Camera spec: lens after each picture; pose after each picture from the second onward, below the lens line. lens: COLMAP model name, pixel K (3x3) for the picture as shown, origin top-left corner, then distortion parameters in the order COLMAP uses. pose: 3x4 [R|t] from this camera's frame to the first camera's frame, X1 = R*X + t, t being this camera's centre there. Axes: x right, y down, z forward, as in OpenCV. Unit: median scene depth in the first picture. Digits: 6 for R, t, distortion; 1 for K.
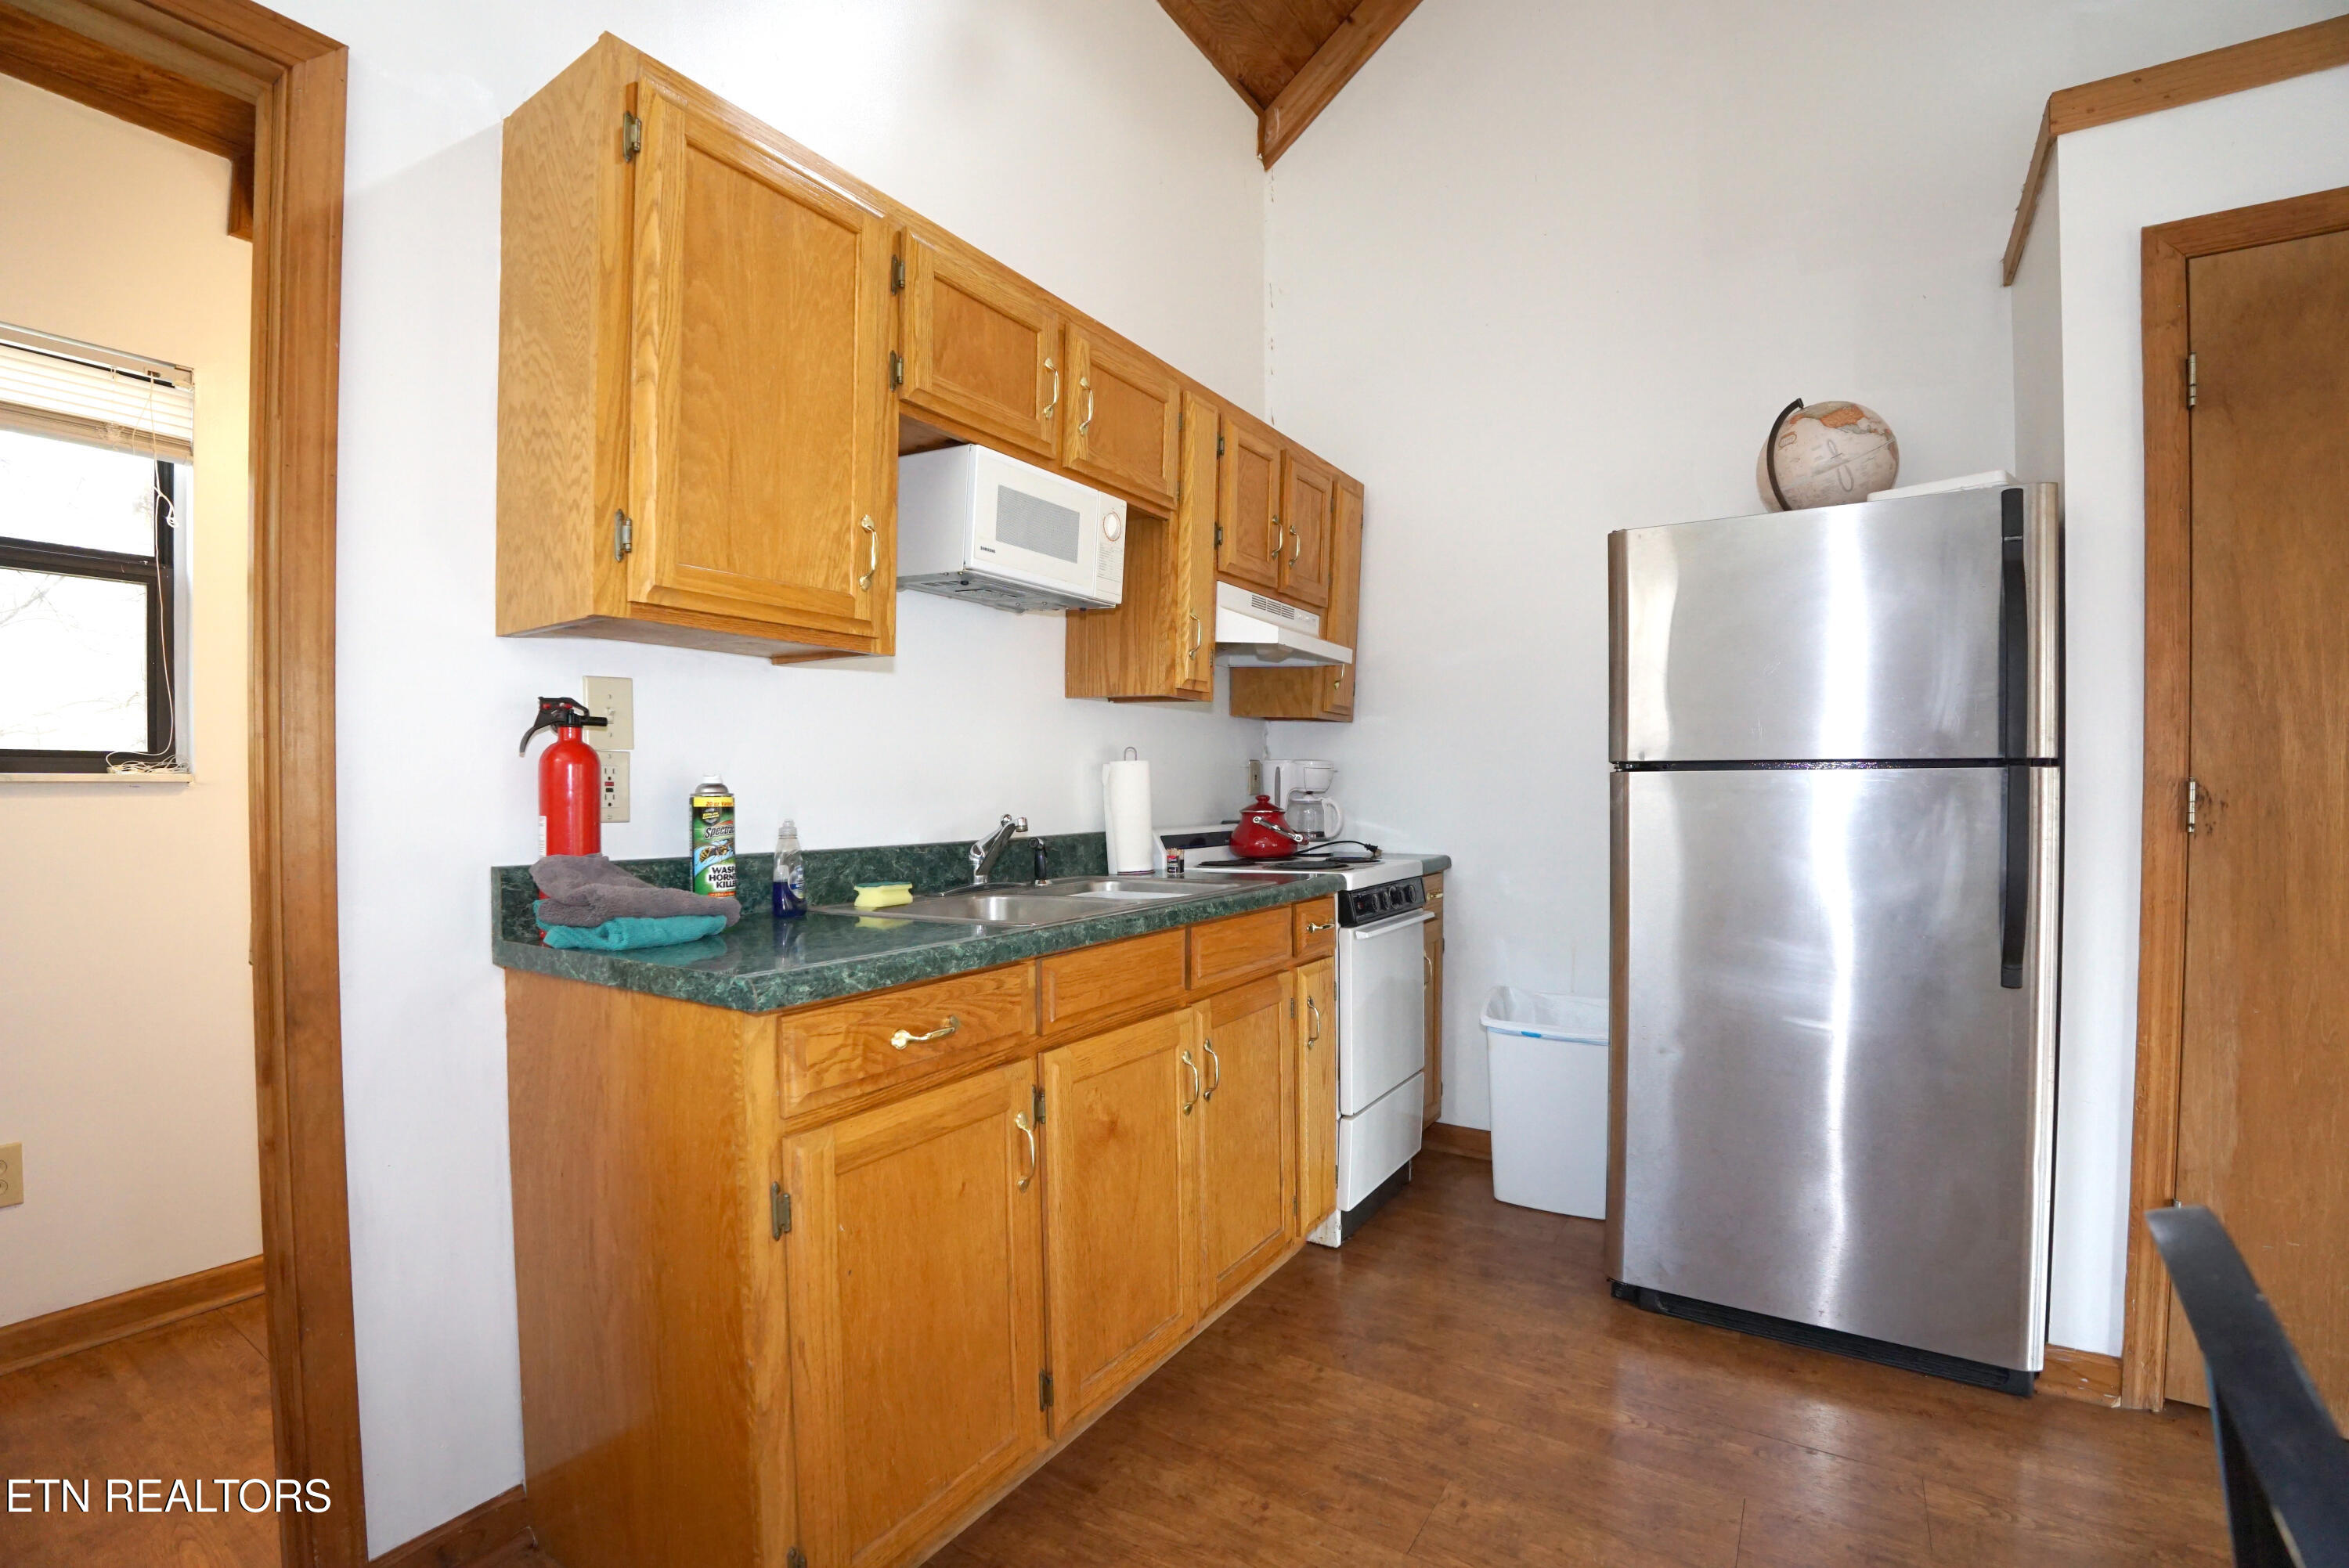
lens RADIAL K [[1009.2, 0, 1174.5], [0, 1009.2, 784.0], [0, 0, 1]] dist [-0.033026, 0.000282]
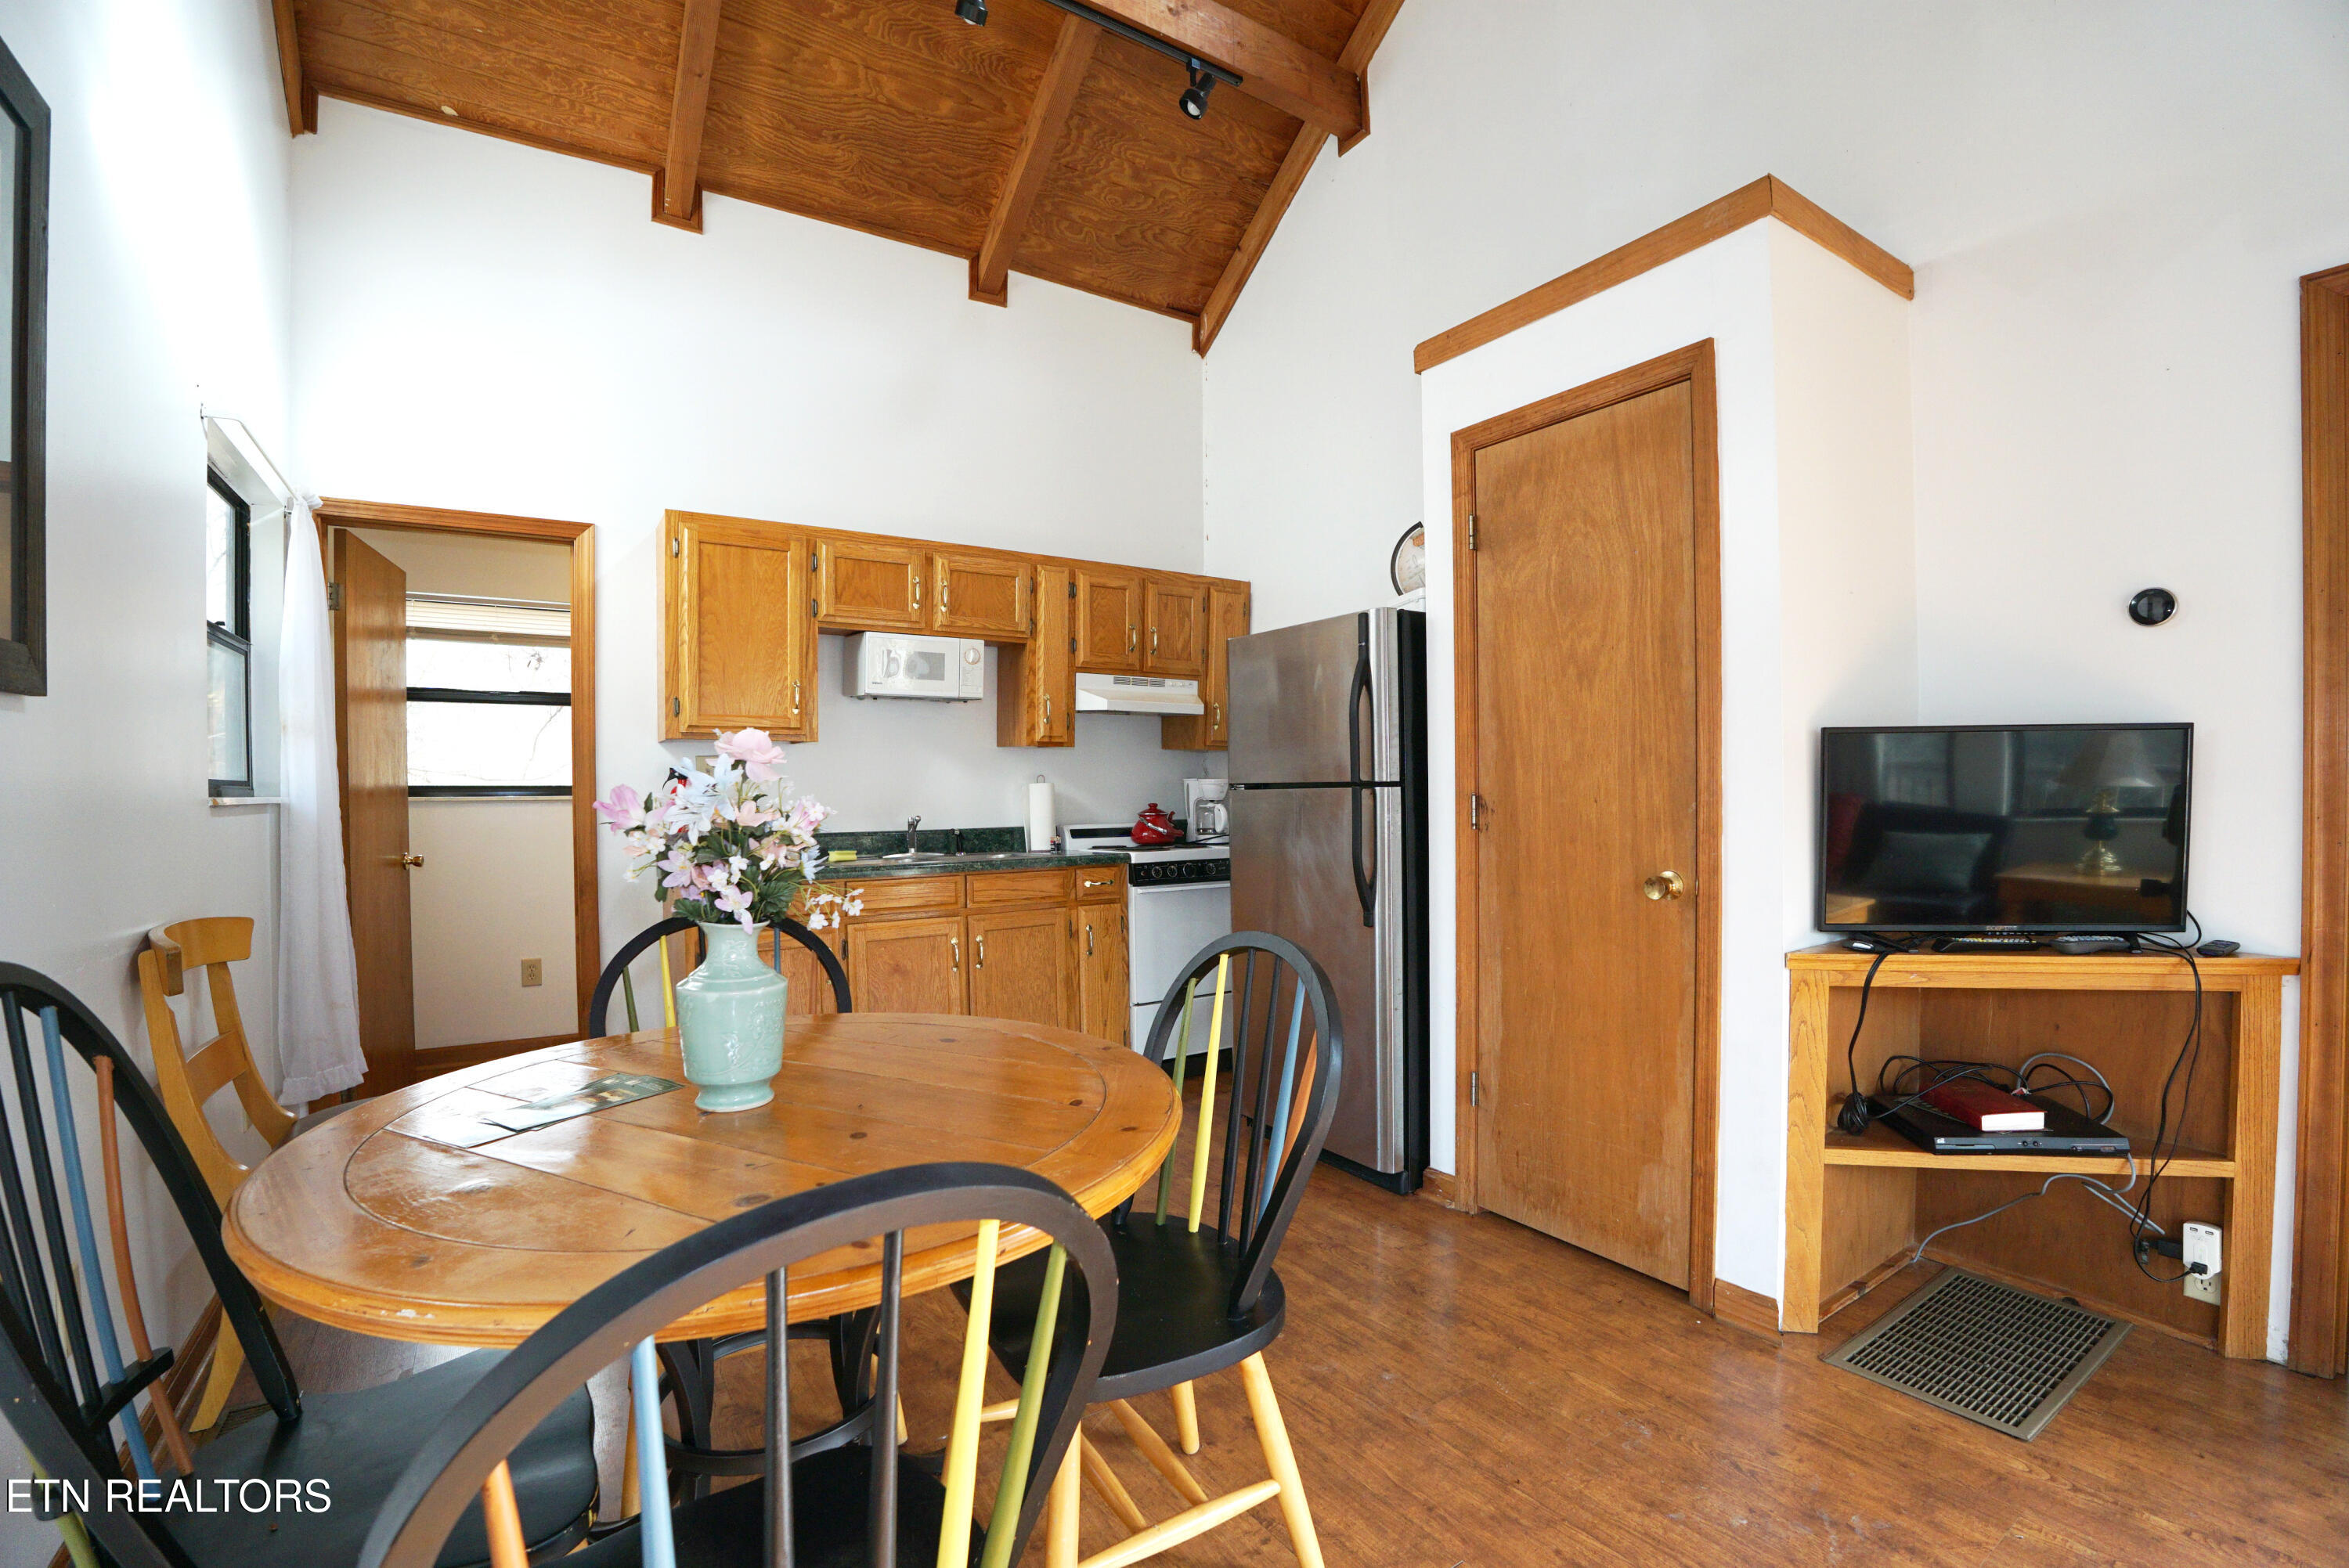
lens RADIAL K [[1009.2, 0, 1174.5], [0, 1009.2, 784.0], [0, 0, 1]] dist [-0.033026, 0.000282]
pose [[0.915618, -0.012186, -0.401864, 0.954373], [0.011918, 0.999924, -0.003168, -0.016454], [0.401873, -0.001889, 0.915694, -0.485907]]
